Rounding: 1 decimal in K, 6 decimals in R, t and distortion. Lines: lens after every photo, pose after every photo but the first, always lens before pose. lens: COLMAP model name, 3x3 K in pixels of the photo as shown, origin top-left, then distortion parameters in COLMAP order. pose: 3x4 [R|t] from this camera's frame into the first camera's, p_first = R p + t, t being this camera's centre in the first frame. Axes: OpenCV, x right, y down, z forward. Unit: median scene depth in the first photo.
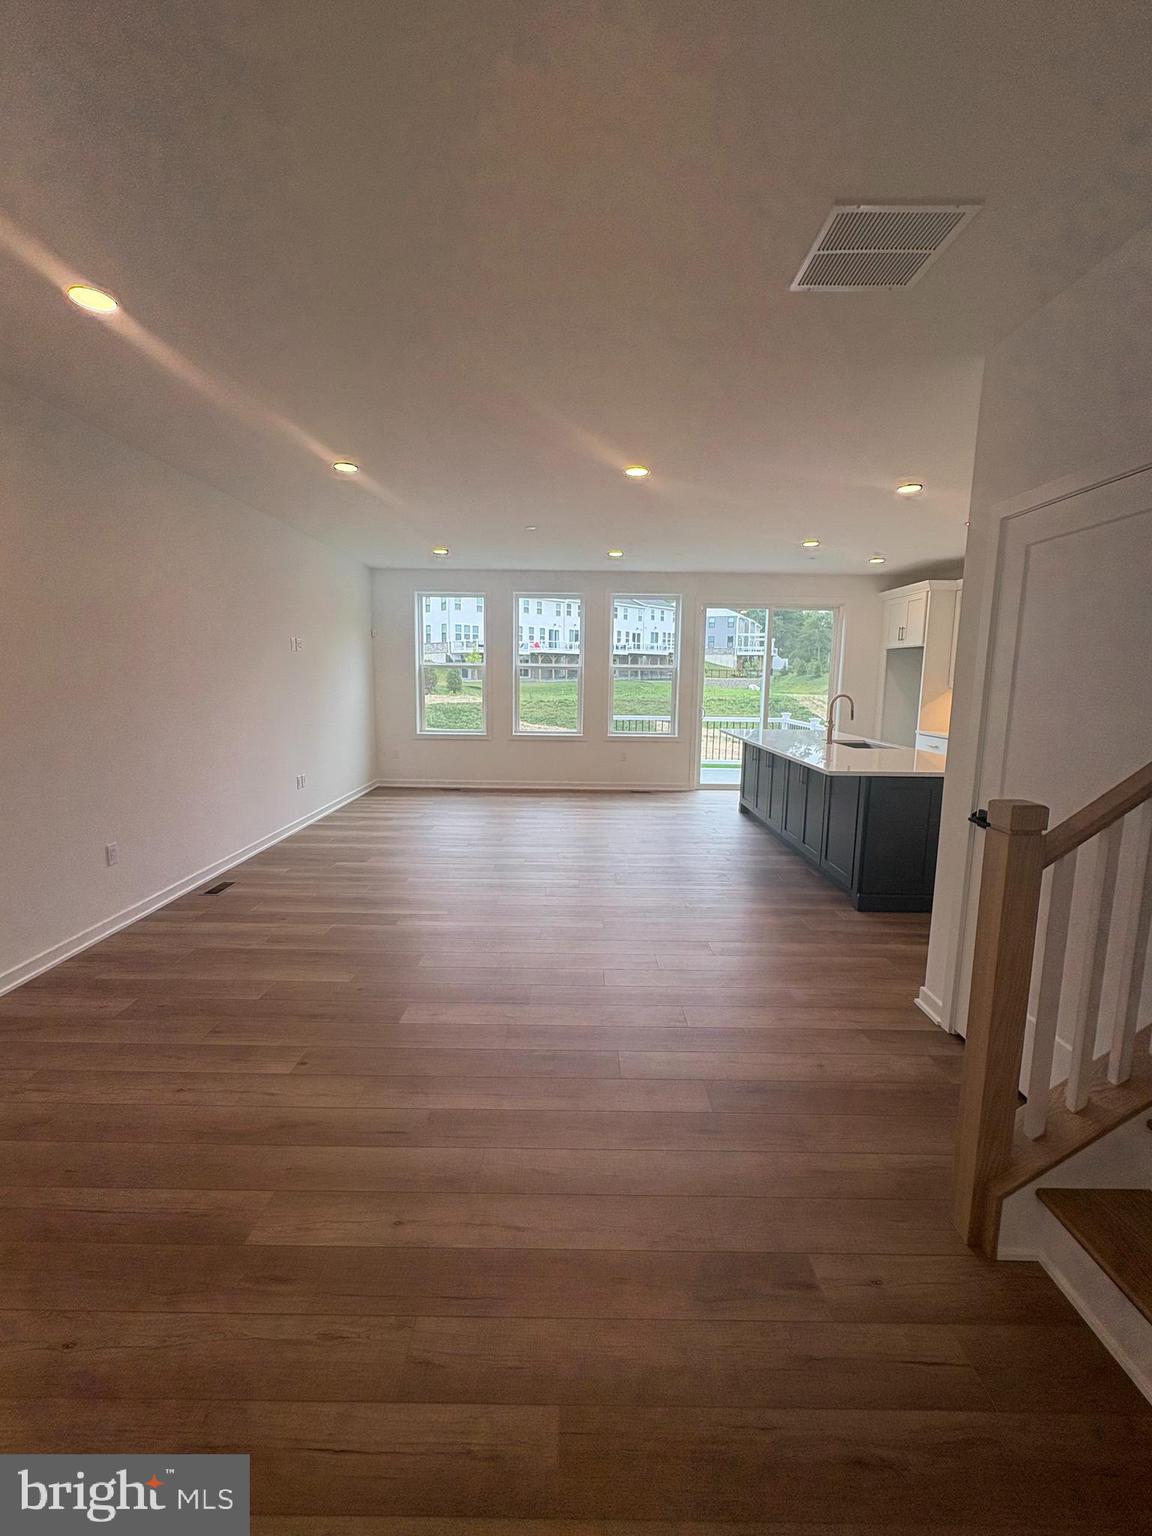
lens RADIAL K [[650.6, 0, 573.6], [0, 650.6, 768.3], [0, 0, 1]] dist [-0.002119, 0.000563]
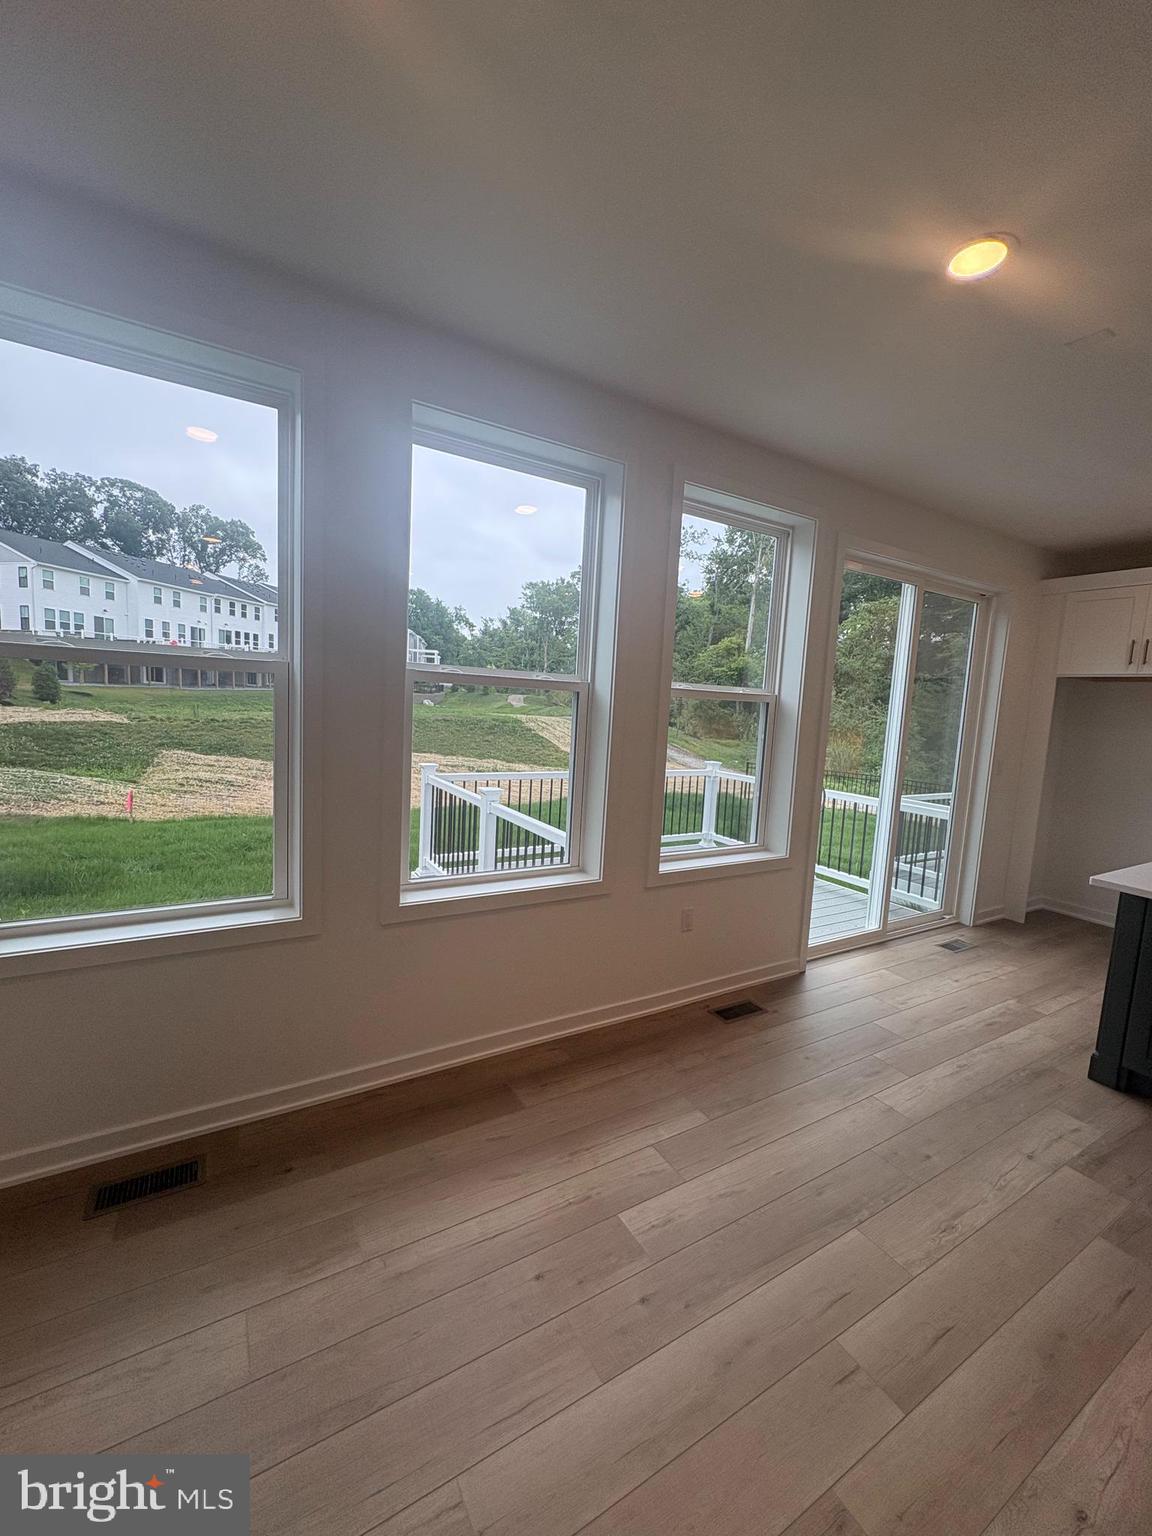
lens RADIAL K [[608.3, 0, 576.2], [0, 608.3, 768.3], [0, 0, 1]] dist [-0.000291, -0.000241]
pose [[0.858247, -0.026505, 0.512552, -0.175810], [0.033340, 0.999435, -0.004144, -0.118746], [-0.512153, 0.020645, 0.858646, 0.782699]]
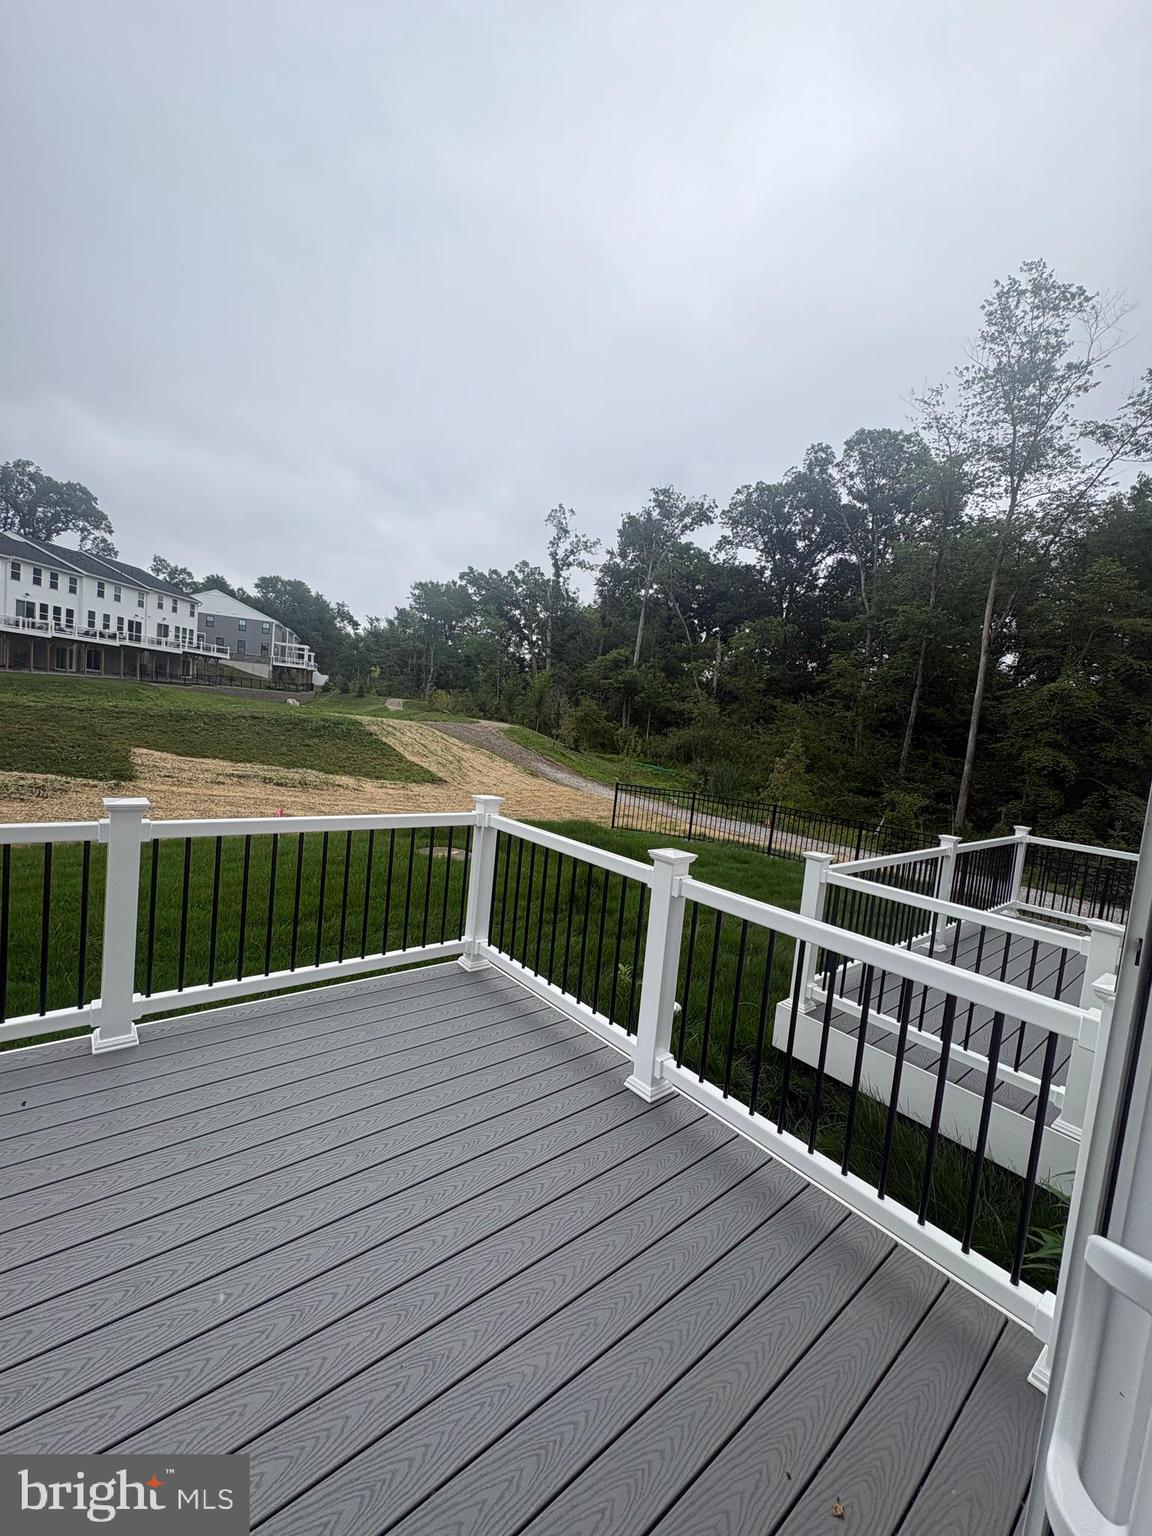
lens RADIAL K [[608.3, 0, 579.4], [0, 608.3, 762.7], [0, 0, 1]] dist [-0.000291, -0.000241]
pose [[0.753866, 0.014474, 0.656869, 0.236074], [0.006017, 0.999563, -0.028931, -0.138233], [-0.657001, 0.025763, 0.753450, 1.084563]]
